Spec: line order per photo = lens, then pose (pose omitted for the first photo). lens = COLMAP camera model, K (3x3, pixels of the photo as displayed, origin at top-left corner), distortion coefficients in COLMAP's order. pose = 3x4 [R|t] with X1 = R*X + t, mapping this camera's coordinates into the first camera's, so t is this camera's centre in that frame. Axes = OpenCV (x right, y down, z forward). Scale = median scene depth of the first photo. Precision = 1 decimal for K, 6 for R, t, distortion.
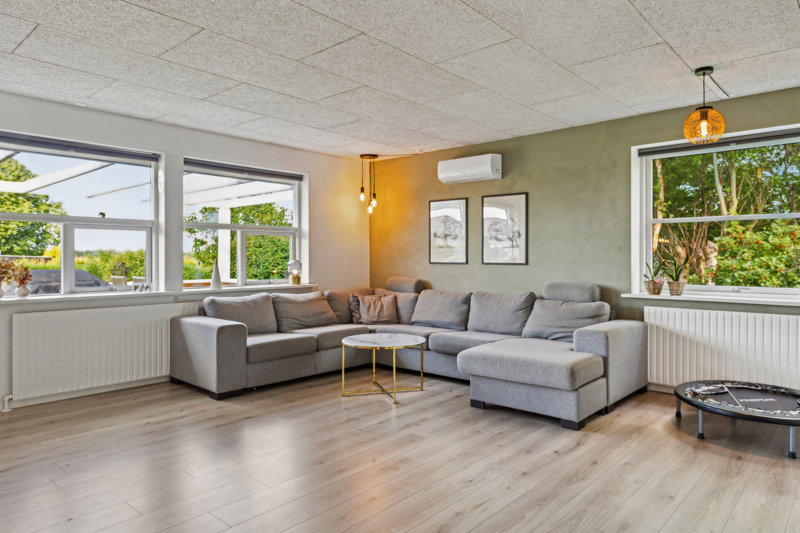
lens RADIAL K [[516.3, 0, 400.8], [0, 516.3, 255.5], [0, 0, 1]] dist [-0.002388, -0.000301]
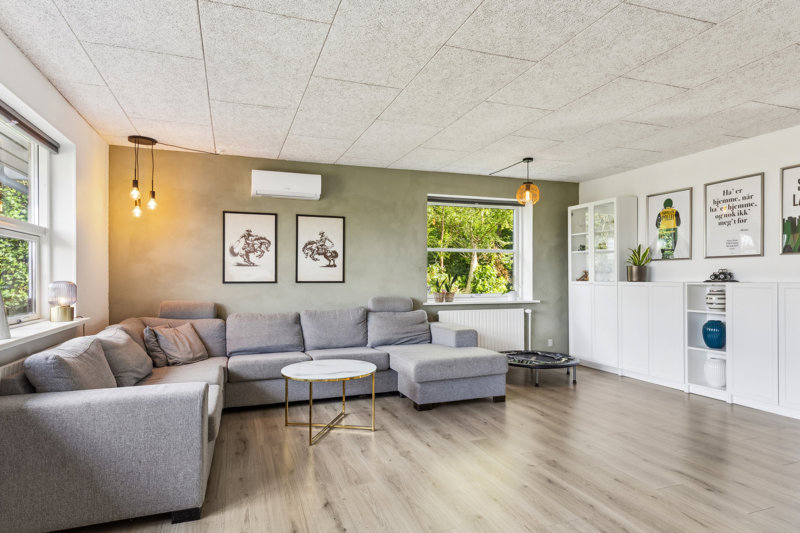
lens RADIAL K [[456.5, 0, 399.8], [0, 456.5, 280.0], [0, 0, 1]] dist [0.005934, 0.000604]
pose [[0.474628, -0.010639, 0.880122, -0.581285], [-0.001038, 0.999919, 0.012647, -0.000044], [-0.880186, -0.006916, 0.474579, 0.453146]]
